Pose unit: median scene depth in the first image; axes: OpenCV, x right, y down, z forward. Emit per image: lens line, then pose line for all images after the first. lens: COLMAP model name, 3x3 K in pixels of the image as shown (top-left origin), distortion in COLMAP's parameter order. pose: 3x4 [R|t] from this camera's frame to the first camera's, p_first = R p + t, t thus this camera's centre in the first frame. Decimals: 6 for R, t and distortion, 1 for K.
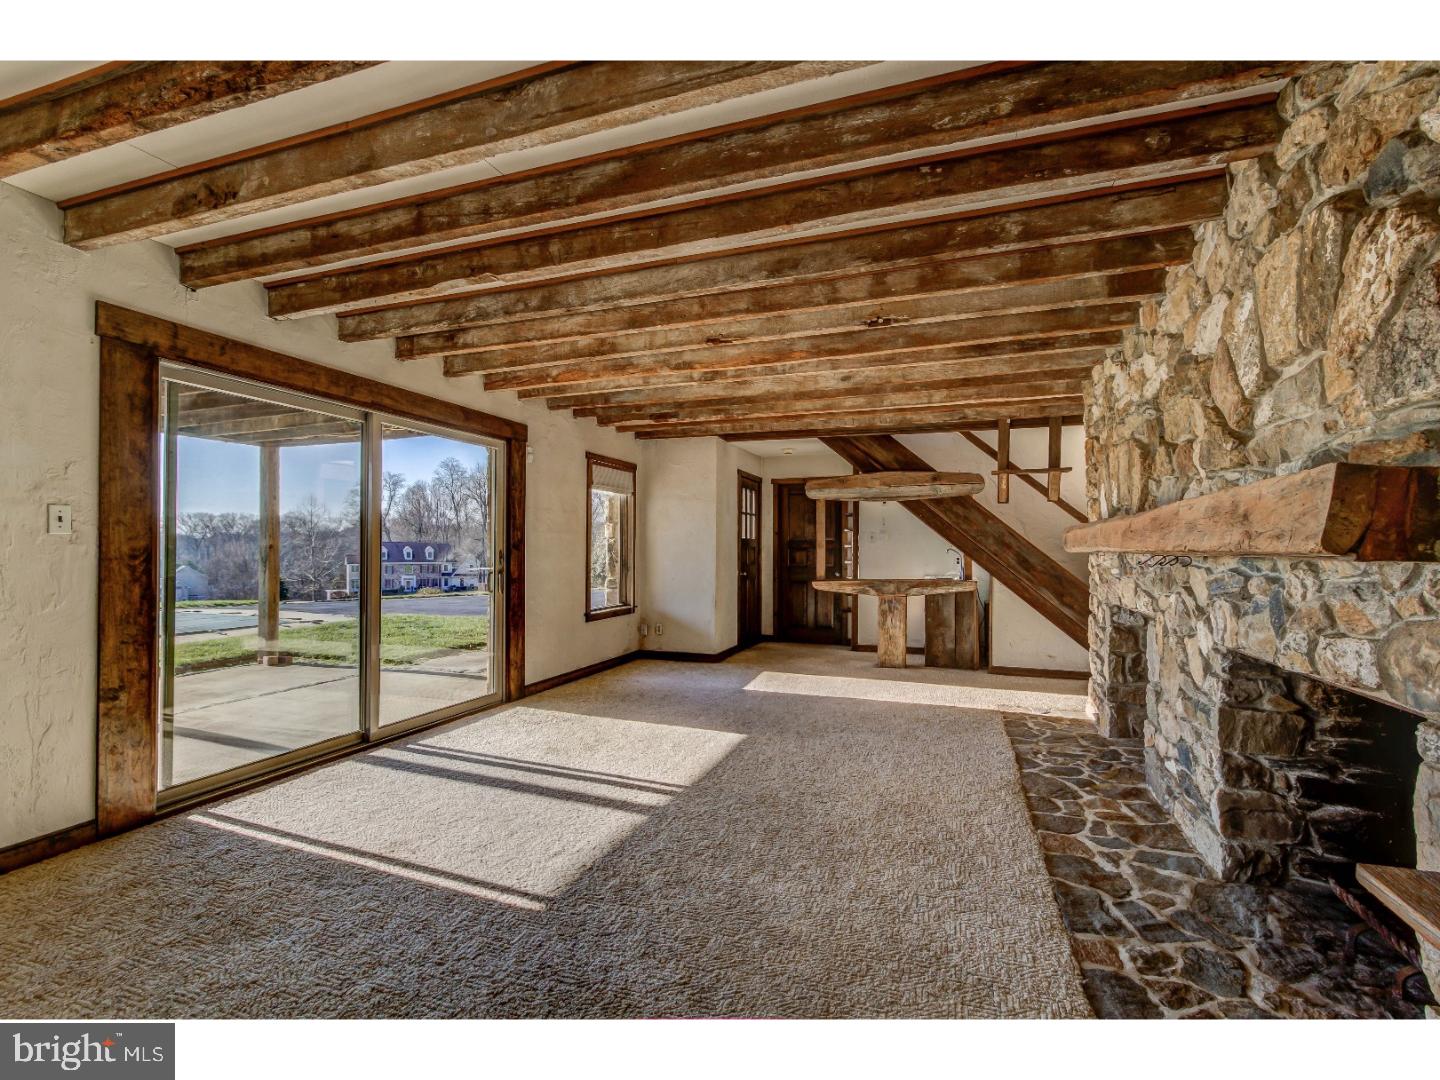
lens RADIAL K [[656.4, 0, 720.6], [0, 656.4, 544.0], [0, 0, 1]] dist [-0.000616, 0.005341]
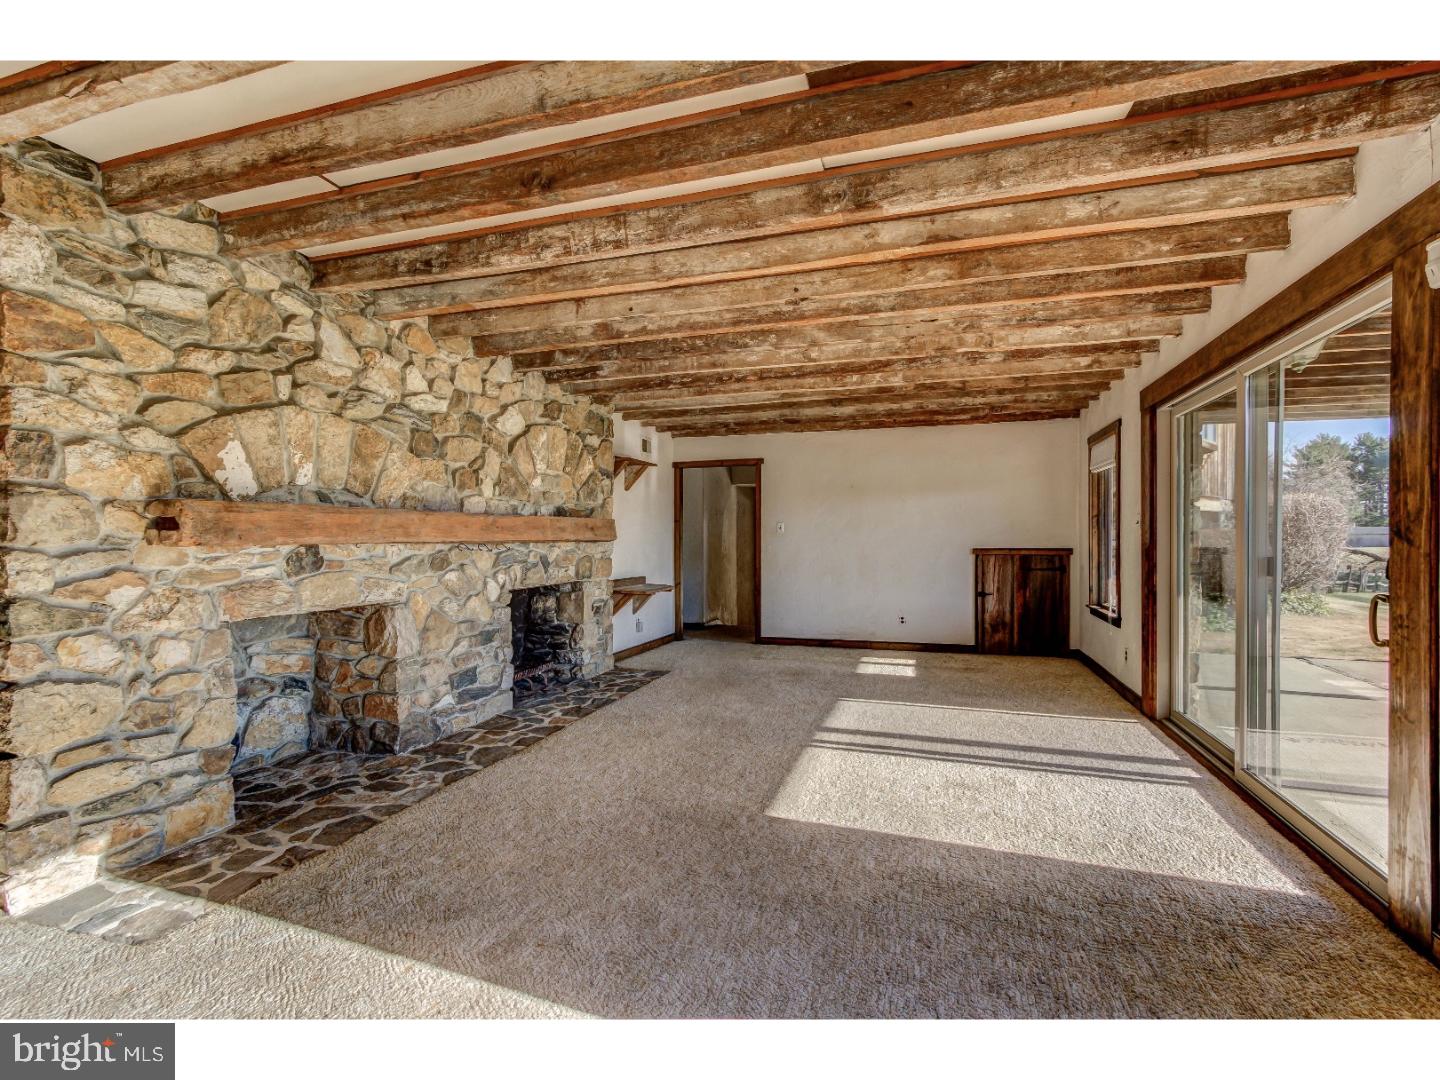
lens RADIAL K [[656.4, 0, 720.2], [0, 656.4, 540.7], [0, 0, 1]] dist [-0.000616, 0.005341]
pose [[-0.999330, -0.002781, -0.036496, 0.149670], [-0.002497, 0.999966, -0.007834, 0.014133], [0.036517, -0.007738, -0.999303, 2.089108]]
